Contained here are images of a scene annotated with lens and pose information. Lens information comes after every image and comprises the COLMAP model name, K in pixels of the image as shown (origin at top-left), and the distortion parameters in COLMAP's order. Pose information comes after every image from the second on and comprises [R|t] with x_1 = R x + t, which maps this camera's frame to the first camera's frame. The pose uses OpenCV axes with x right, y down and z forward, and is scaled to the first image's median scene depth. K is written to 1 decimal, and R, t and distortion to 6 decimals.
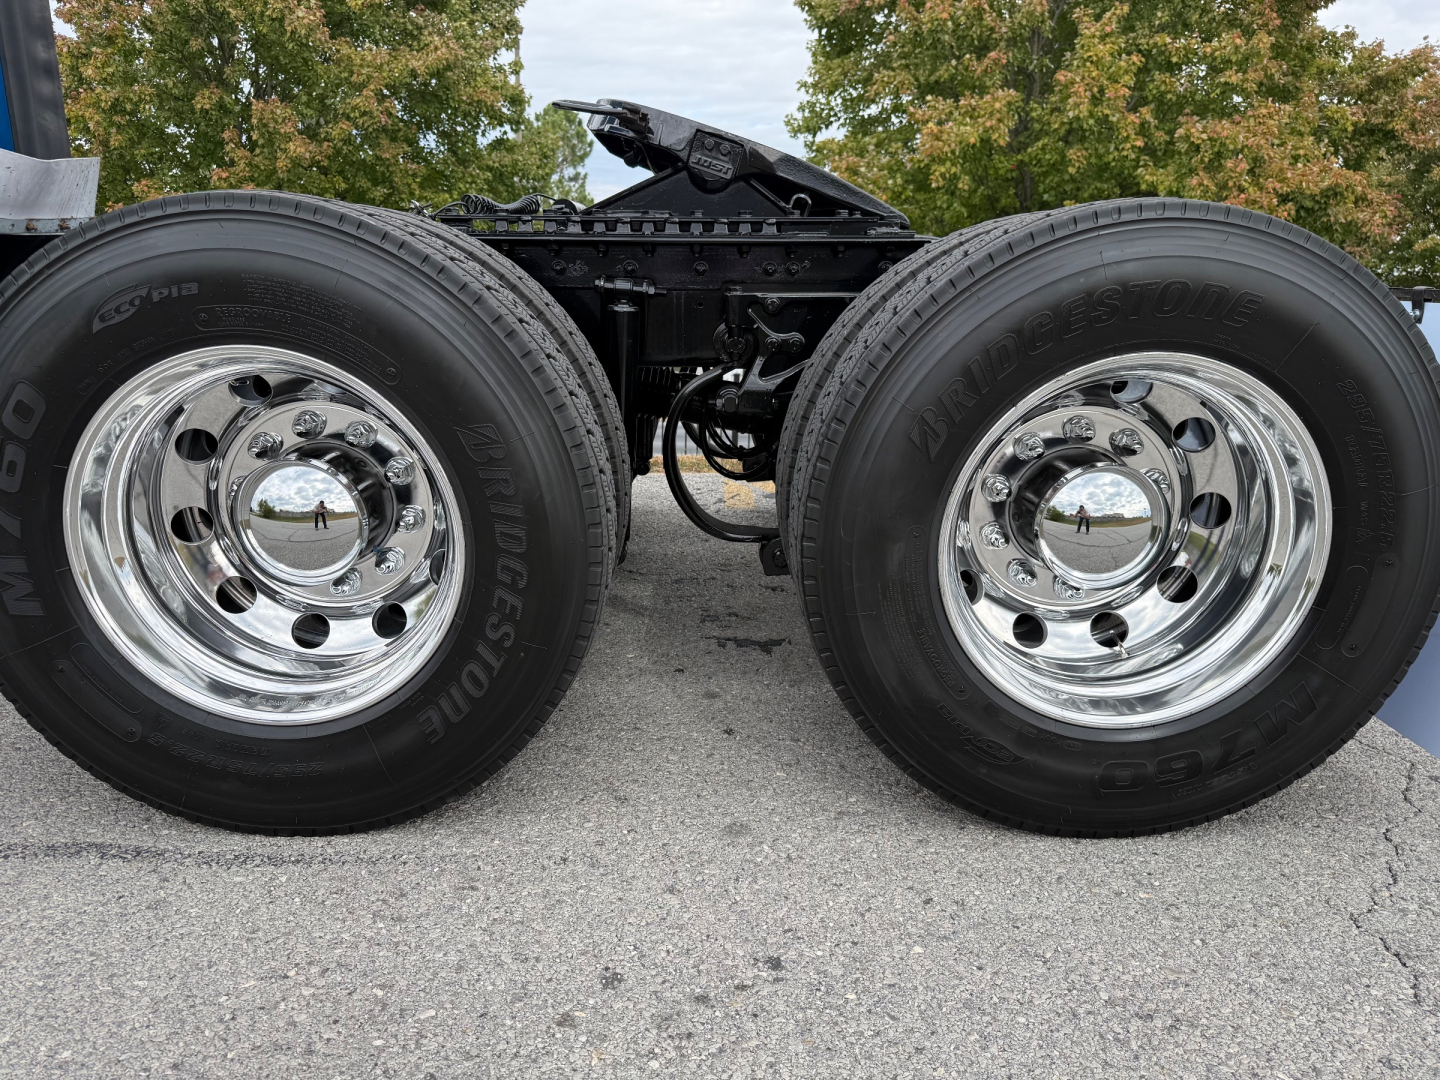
lens RADIAL K [[1041.2, 0, 716.6], [0, 1041.2, 545.6], [0, 0, 1]] dist [0.015566, -0.024081]
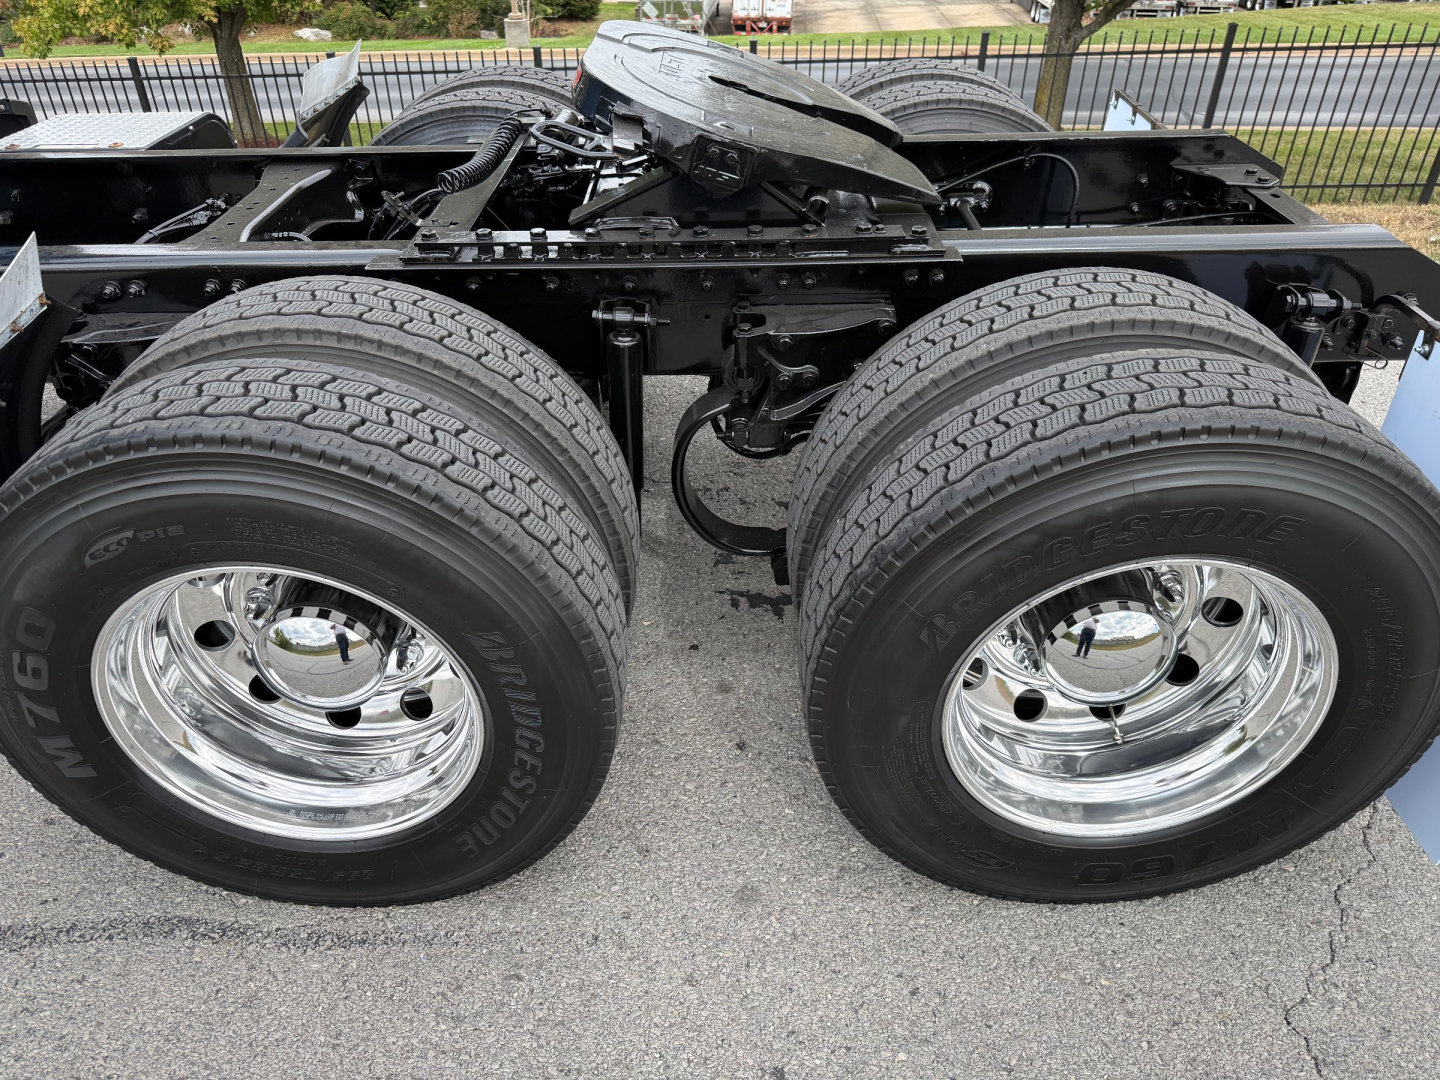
lens RADIAL K [[1045.5, 0, 713.6], [0, 1045.5, 537.8], [0, 0, 1]] dist [-0.001464, -0.003290]
pose [[0.999685, -0.009950, -0.023036, 0.013068], [0.017409, 0.936168, 0.351121, -0.518212], [0.018072, -0.351411, 0.936047, 0.093697]]
